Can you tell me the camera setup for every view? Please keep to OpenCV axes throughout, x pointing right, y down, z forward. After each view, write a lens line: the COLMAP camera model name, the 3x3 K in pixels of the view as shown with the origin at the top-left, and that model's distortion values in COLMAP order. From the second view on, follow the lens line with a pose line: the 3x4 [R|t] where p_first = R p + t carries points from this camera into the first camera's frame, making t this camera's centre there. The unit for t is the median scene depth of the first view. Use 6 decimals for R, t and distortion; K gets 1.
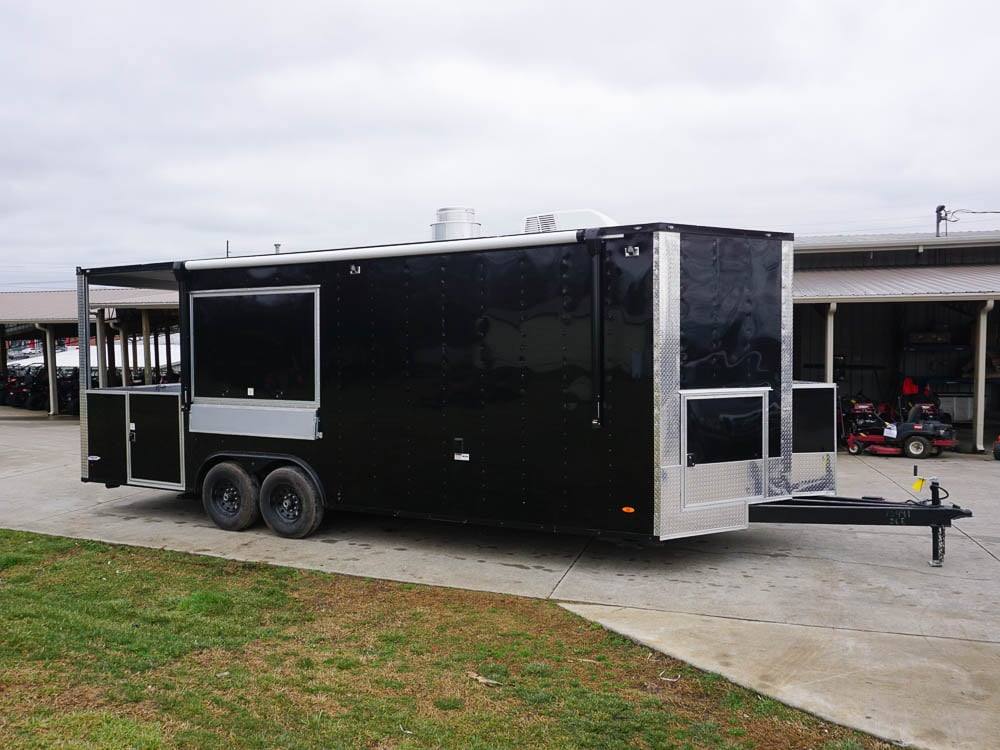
lens RADIAL K [[827.5, 0, 469.8], [0, 827.5, 373.8], [0, 0, 1]] dist [-0.043610, 0.002419]
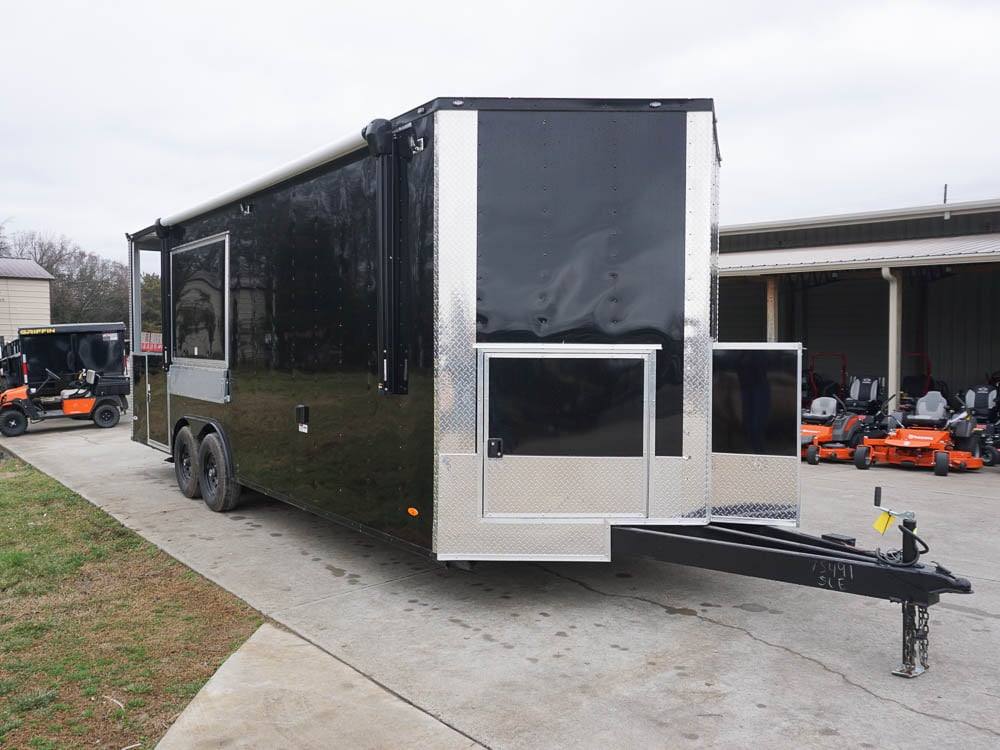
lens RADIAL K [[827.5, 0, 469.8], [0, 827.5, 373.8], [0, 0, 1]] dist [-0.043610, 0.002419]
pose [[0.893114, 0.027548, -0.448987, 0.543842], [-0.025202, 0.999620, 0.011201, 0.036525], [0.449125, 0.001312, 0.893468, 0.380774]]
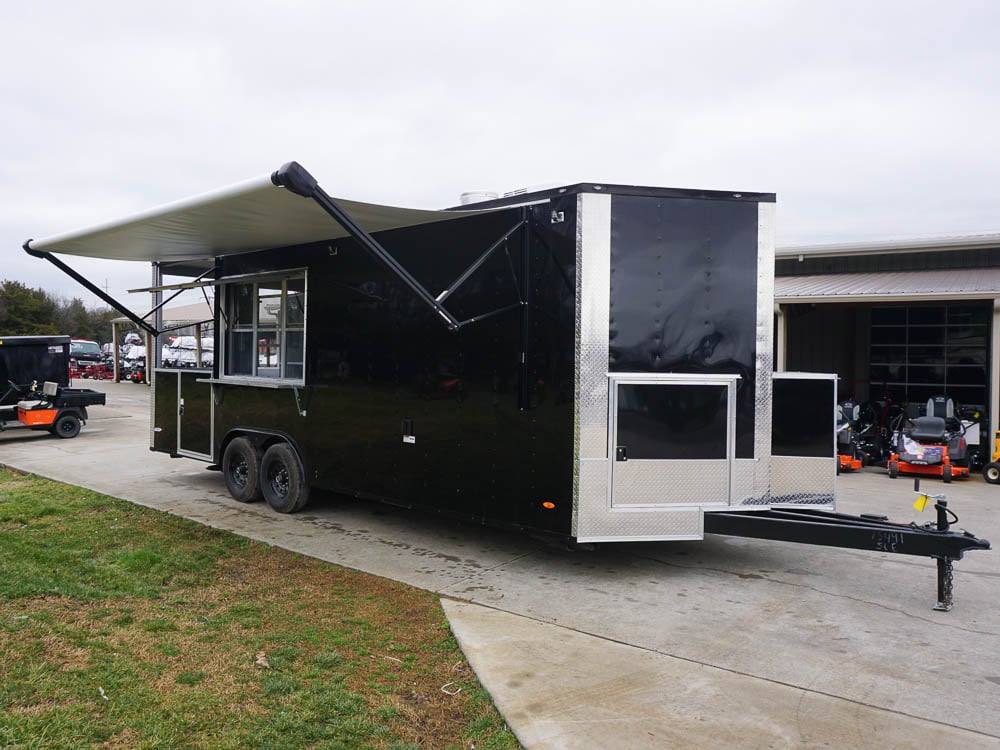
lens RADIAL K [[791.5, 0, 447.7], [0, 791.5, 358.2], [0, 0, 1]] dist [-0.048018, 0.016312]
pose [[0.952533, 0.023480, -0.303527, 0.339062], [-0.033155, 0.999092, -0.026761, 0.031855], [0.302623, 0.035554, 0.952447, 0.143601]]
